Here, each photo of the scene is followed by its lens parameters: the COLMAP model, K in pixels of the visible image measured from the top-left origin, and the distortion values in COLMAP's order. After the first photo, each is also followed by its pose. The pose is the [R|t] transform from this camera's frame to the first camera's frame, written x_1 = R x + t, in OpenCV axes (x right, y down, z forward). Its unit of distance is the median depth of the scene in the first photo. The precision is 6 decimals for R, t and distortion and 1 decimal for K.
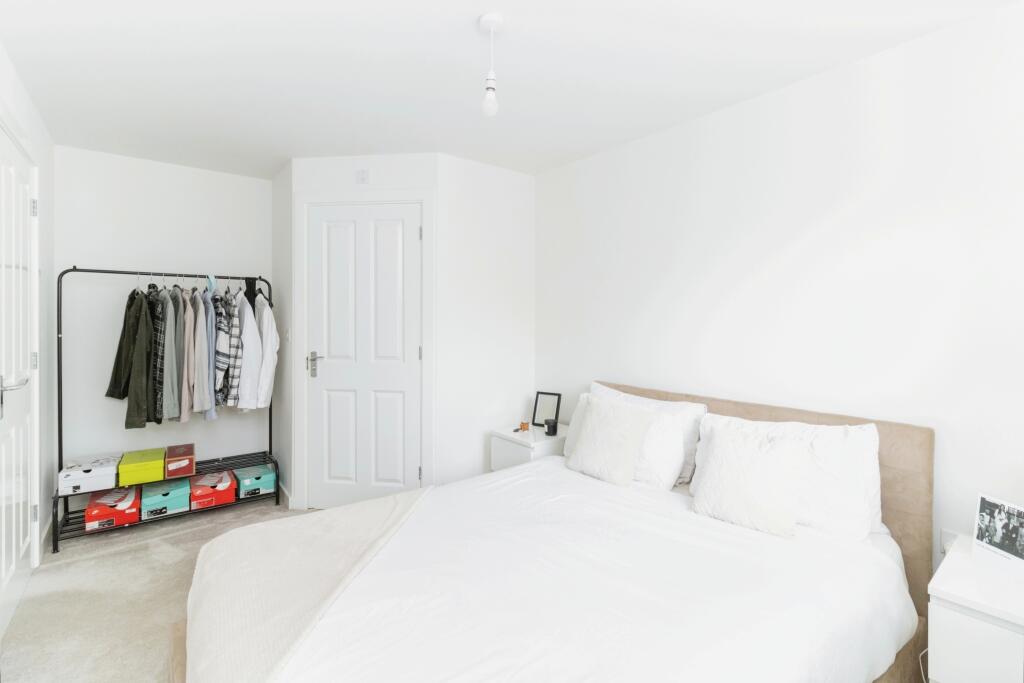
lens RADIAL K [[490.0, 0, 512.9], [0, 490.0, 319.2], [0, 0, 1]] dist [-0.000164, -0.000165]
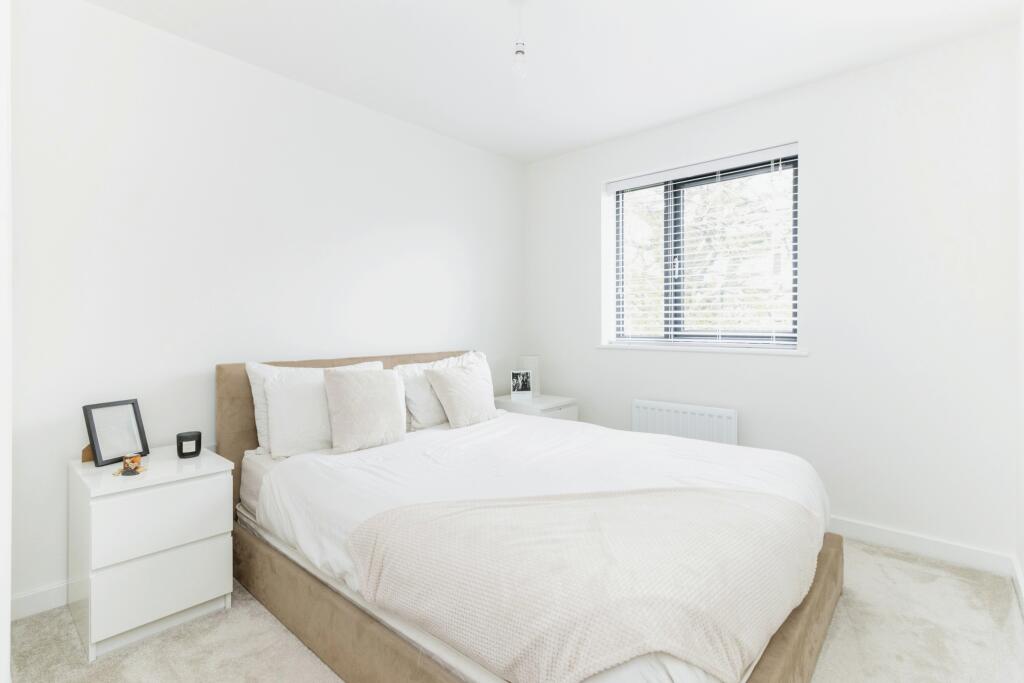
lens RADIAL K [[490.0, 0, 512.9], [0, 490.0, 319.2], [0, 0, 1]] dist [-0.000164, -0.000165]
pose [[-0.191836, 0.003708, 0.981420, -1.307103], [0.002330, 0.999992, -0.003322, 0.122028], [-0.981424, 0.001650, -0.191843, 1.450688]]
